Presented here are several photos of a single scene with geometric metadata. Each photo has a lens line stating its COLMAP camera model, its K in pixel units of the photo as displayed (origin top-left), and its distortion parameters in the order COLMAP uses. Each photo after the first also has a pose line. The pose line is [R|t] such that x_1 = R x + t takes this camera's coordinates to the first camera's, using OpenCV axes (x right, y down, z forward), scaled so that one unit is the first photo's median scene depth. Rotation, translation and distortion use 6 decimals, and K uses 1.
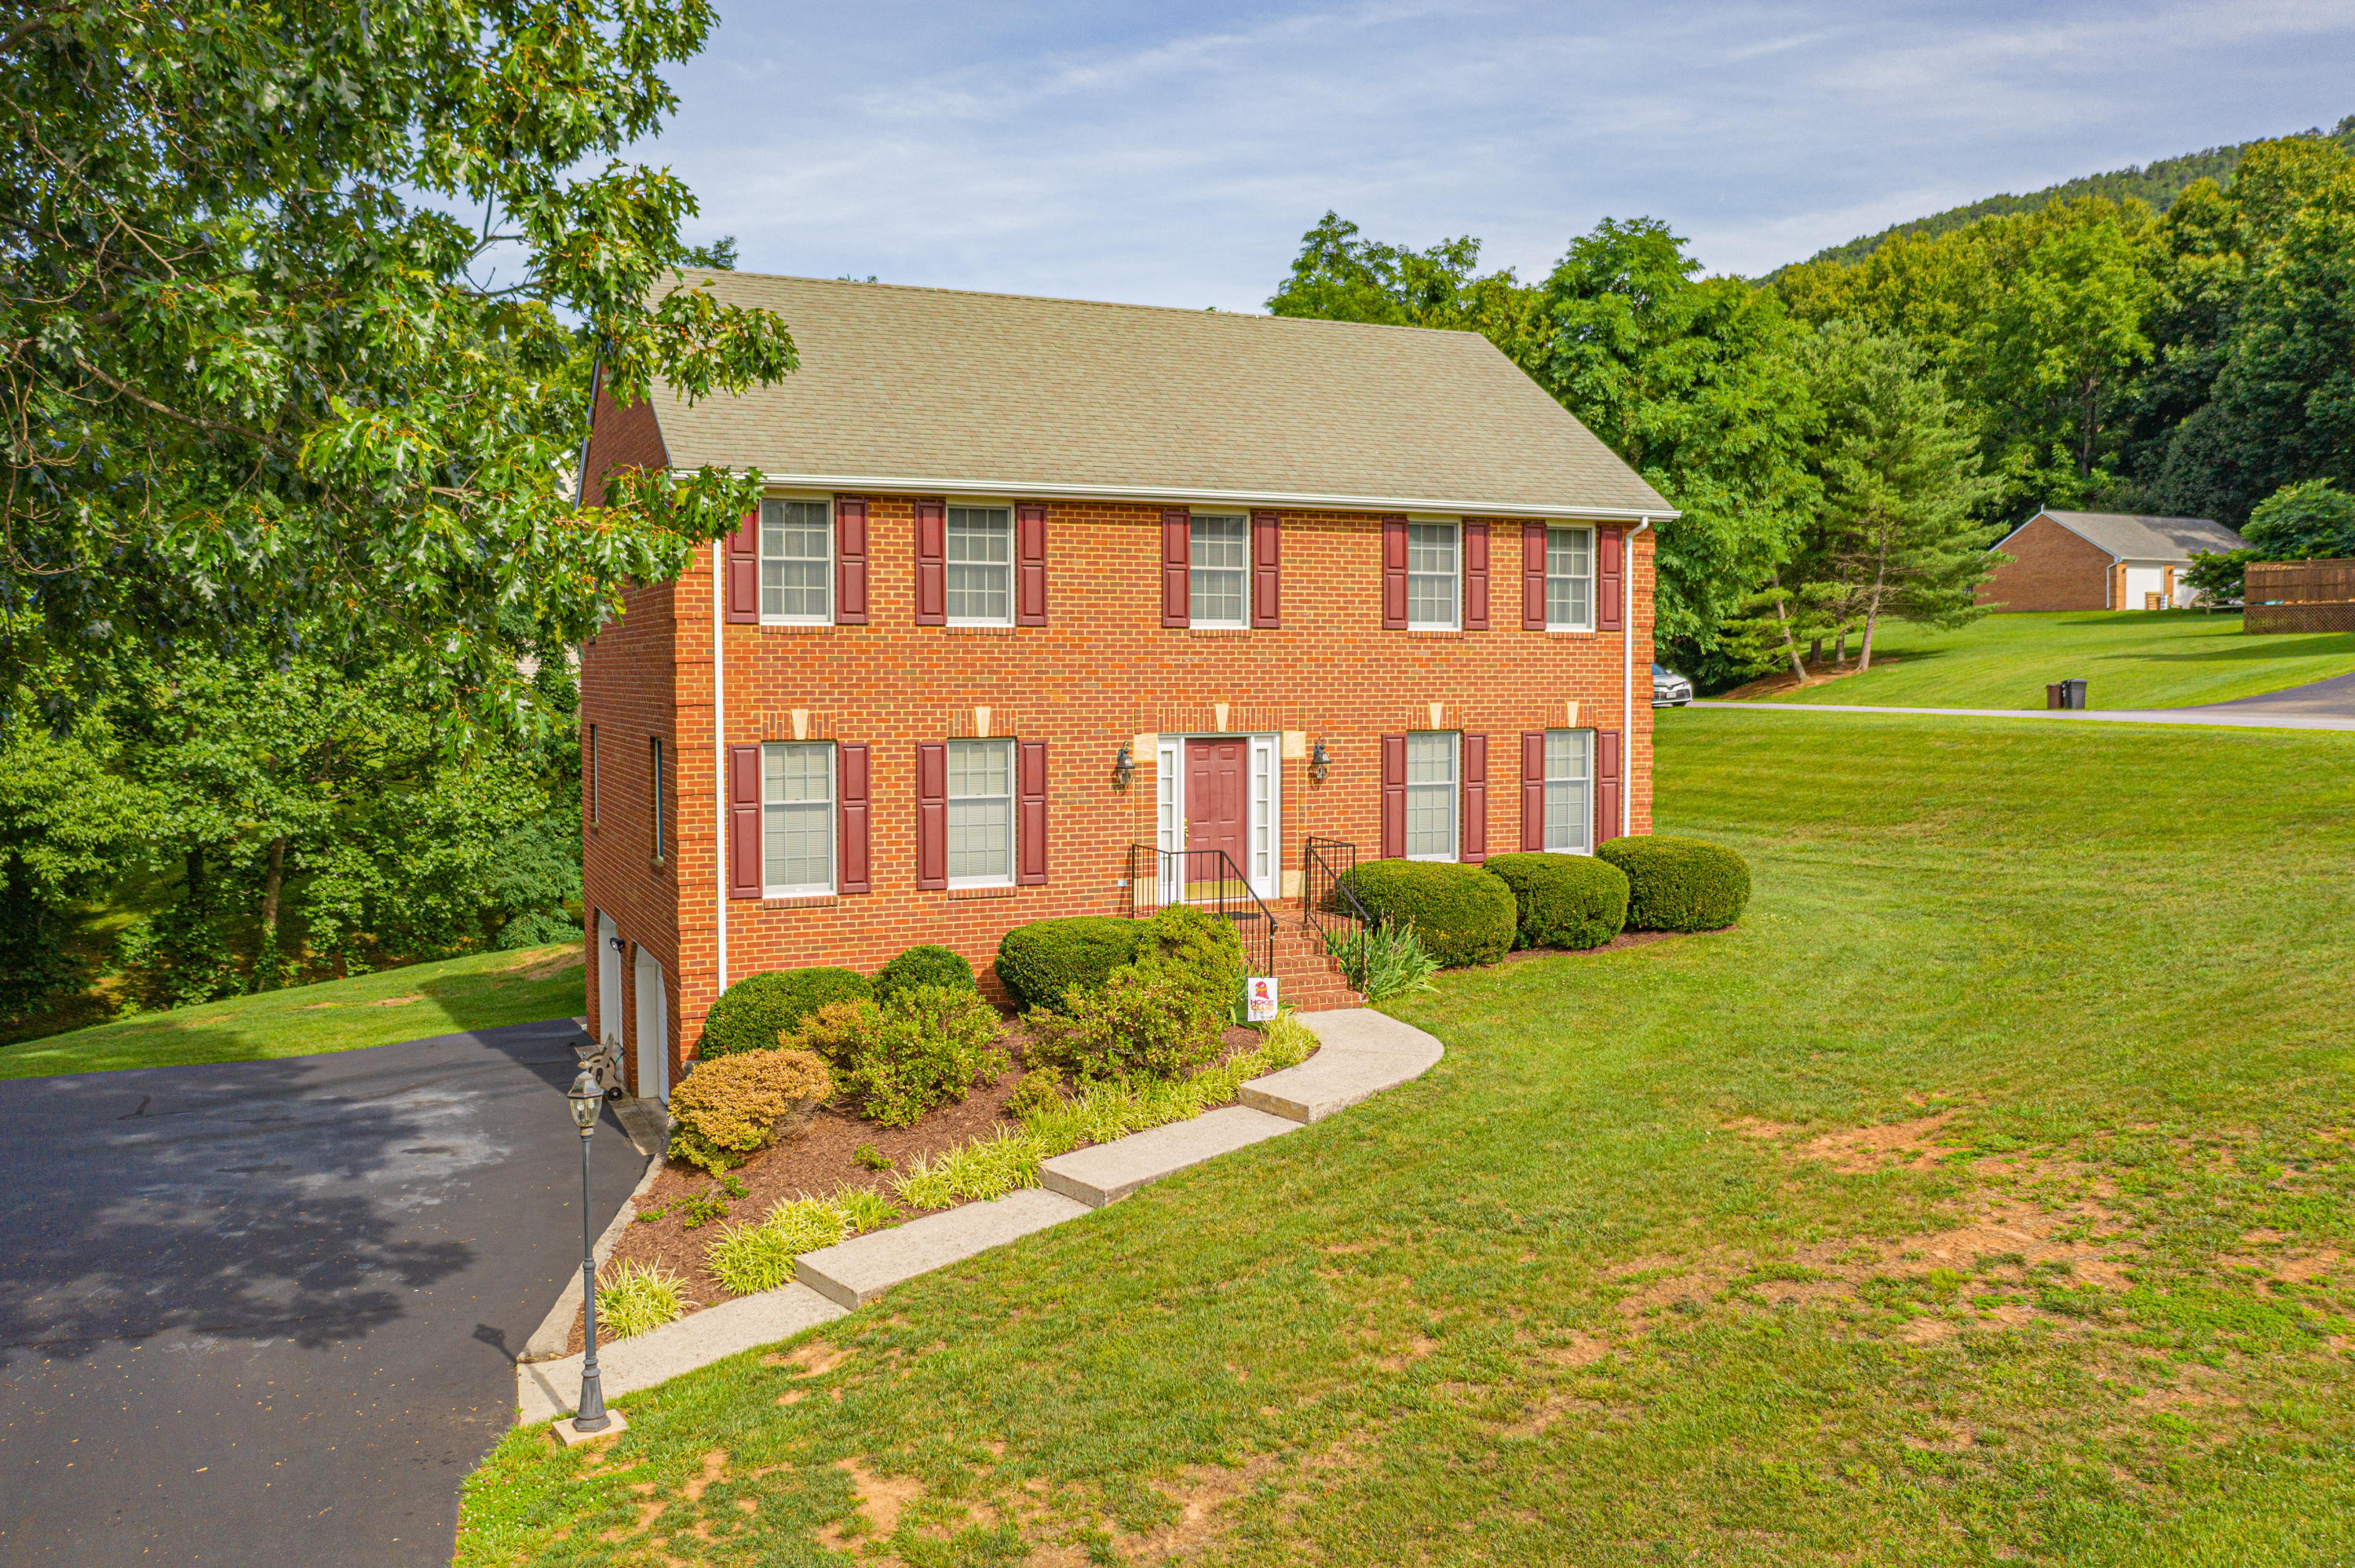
lens RADIAL K [[1869.4, 0, 1122.5], [0, 1869.4, 788.5], [0, 0, 1]] dist [-0.039963, -0.006706]
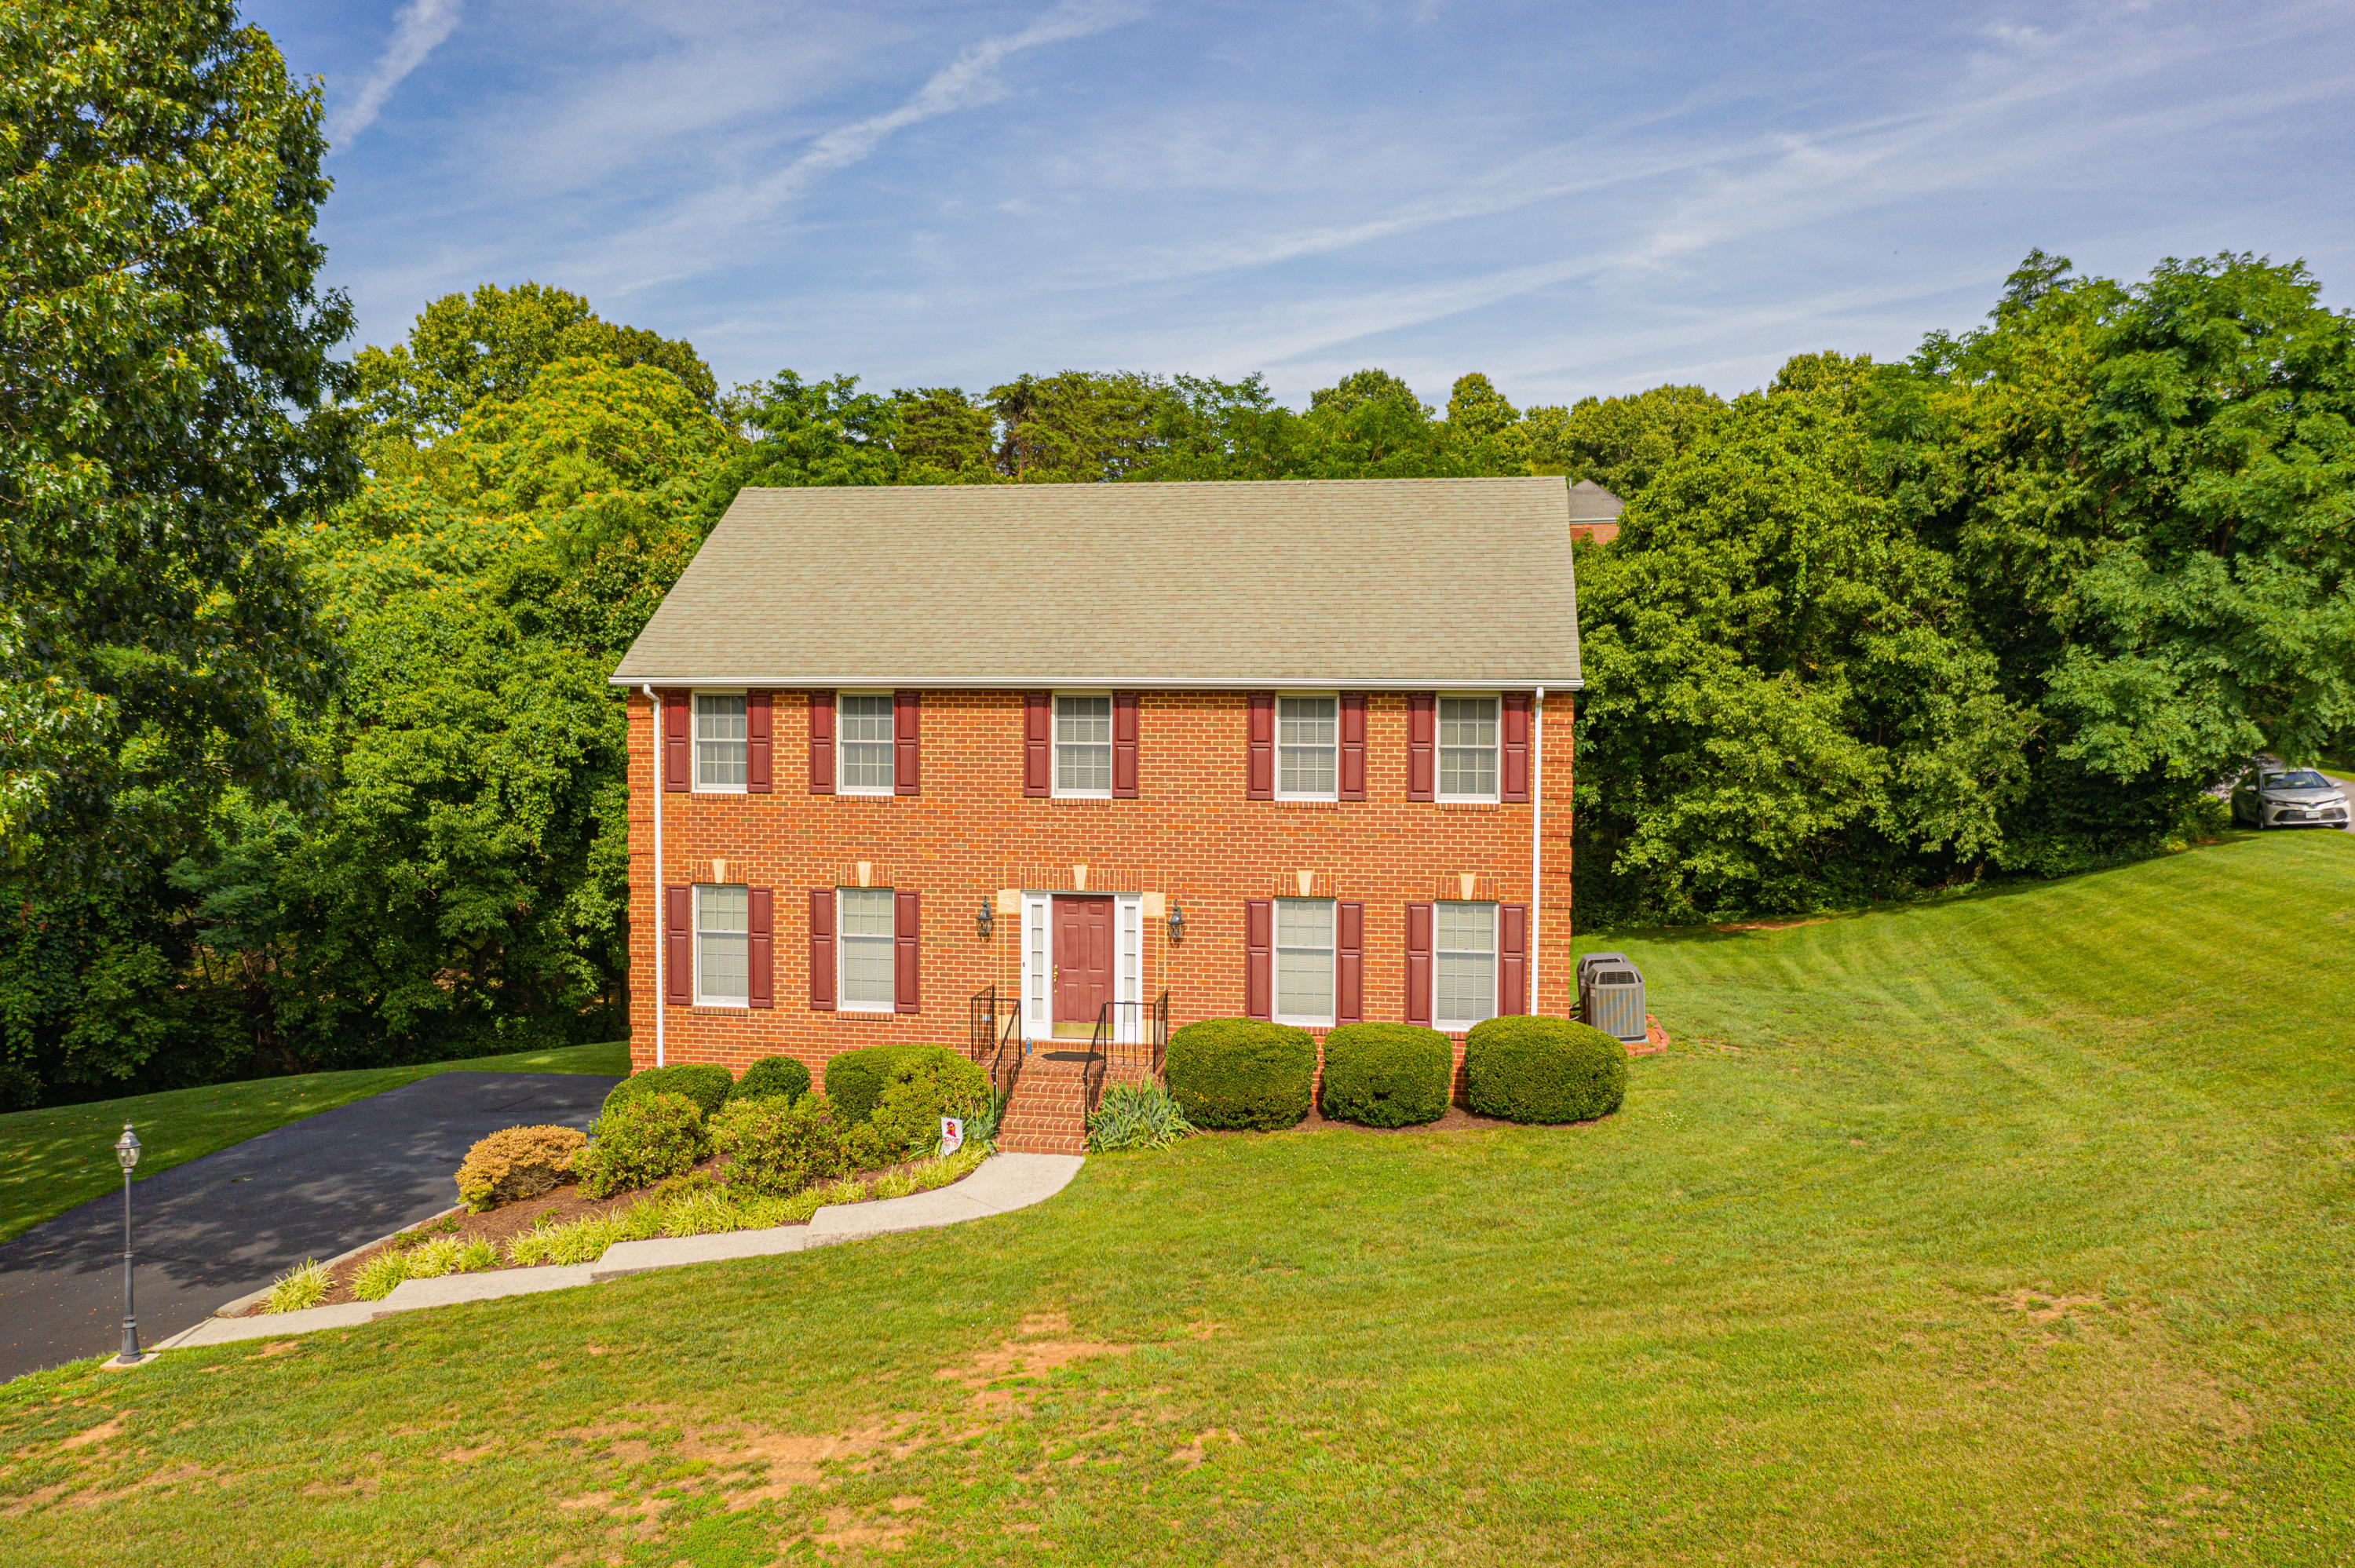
lens RADIAL K [[1869.4, 0, 1172.8], [0, 1869.4, 755.3], [0, 0, 1]] dist [-0.039963, -0.006706]
pose [[0.843693, 0.023512, -0.536311, 0.695698], [-0.039204, 0.999071, -0.017874, -0.093079], [0.535392, 0.036106, 0.843831, 0.084051]]
